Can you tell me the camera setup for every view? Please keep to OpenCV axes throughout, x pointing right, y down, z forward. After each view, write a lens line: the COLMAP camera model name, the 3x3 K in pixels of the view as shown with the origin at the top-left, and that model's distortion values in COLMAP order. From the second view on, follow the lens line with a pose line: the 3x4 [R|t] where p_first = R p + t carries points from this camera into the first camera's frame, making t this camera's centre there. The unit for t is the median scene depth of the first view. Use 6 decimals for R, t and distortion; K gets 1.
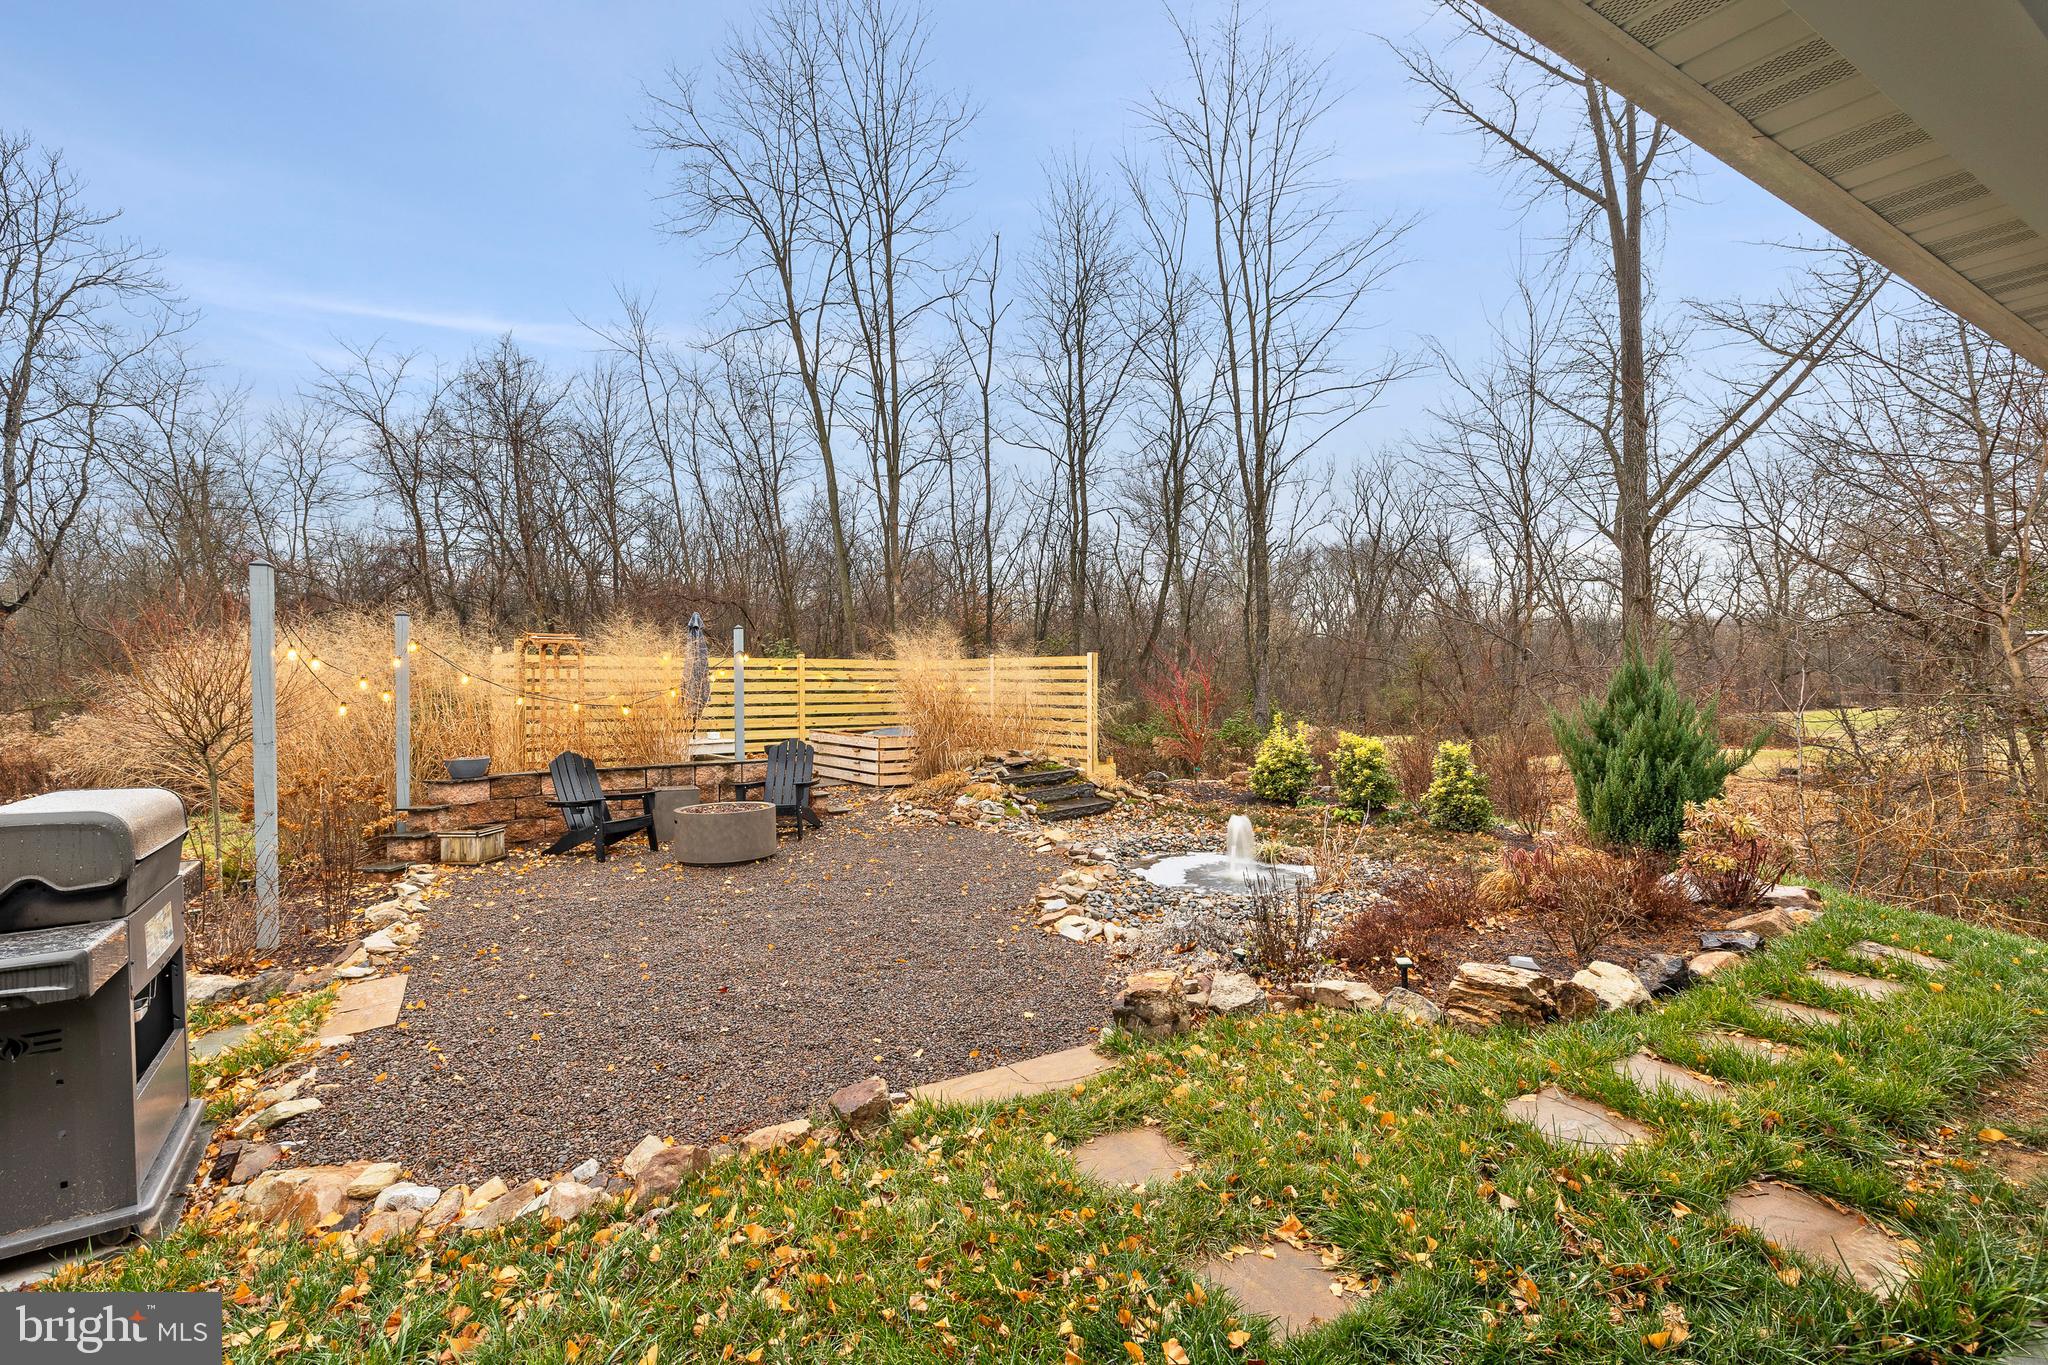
lens RADIAL K [[919.7, 0, 1024.0], [0, 919.7, 682.5], [0, 0, 1]] dist [-0.008633, 0.000831]
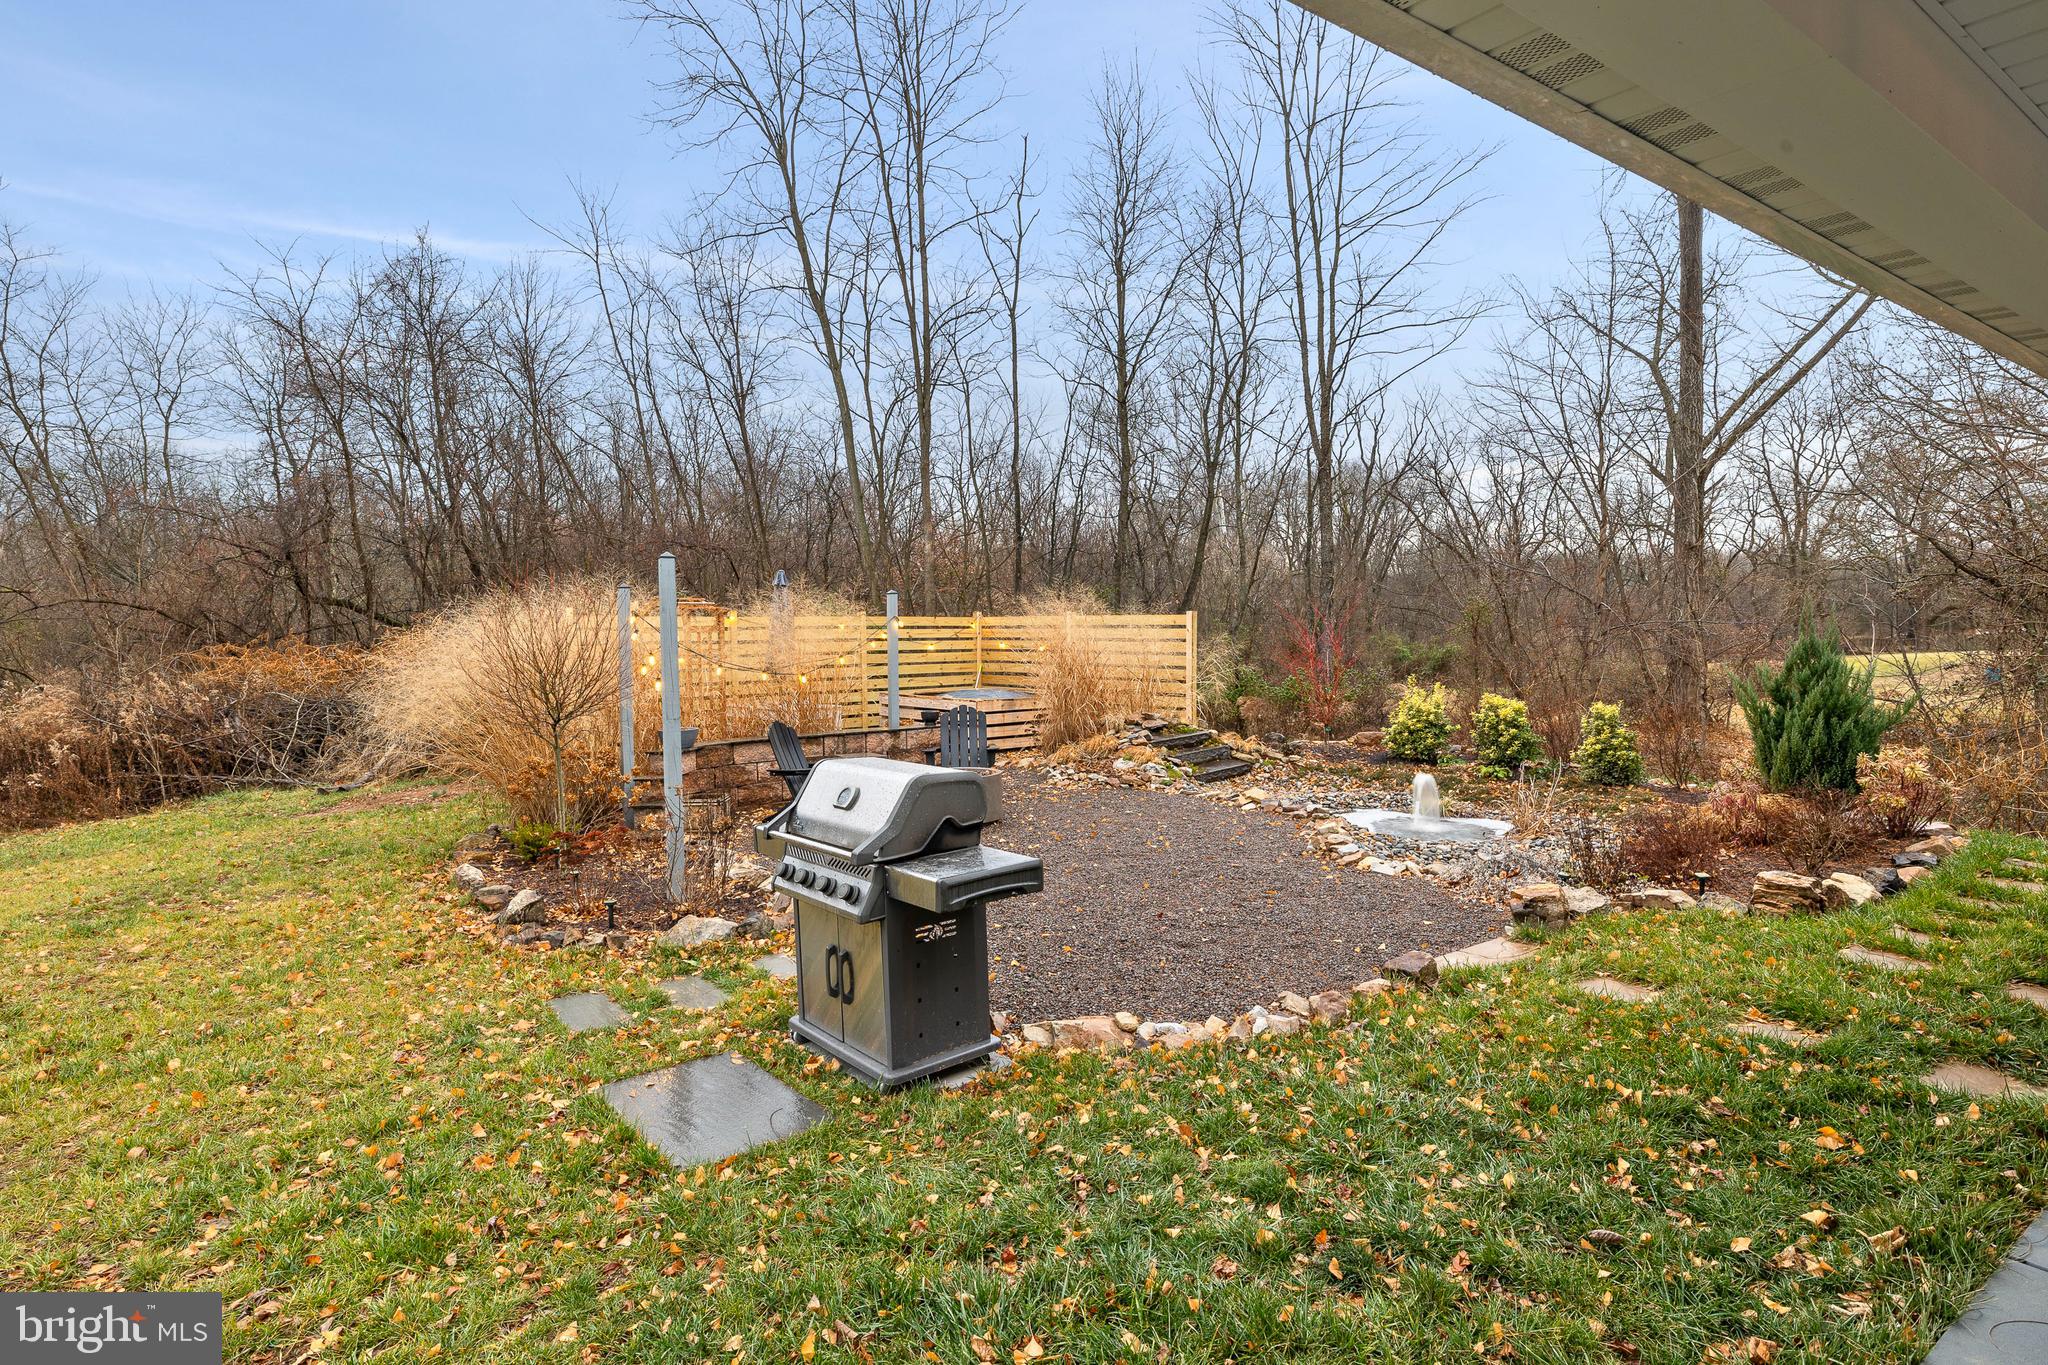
lens RADIAL K [[1095.0, 0, 1024.0], [0, 1095.0, 682.5], [0, 0, 1]] dist [-0.002154, 0.000150]
pose [[0.996345, -0.008325, 0.085011, -0.224831], [0.004031, 0.998713, 0.050564, -0.018586], [-0.085322, -0.050036, 0.995096, -0.153533]]
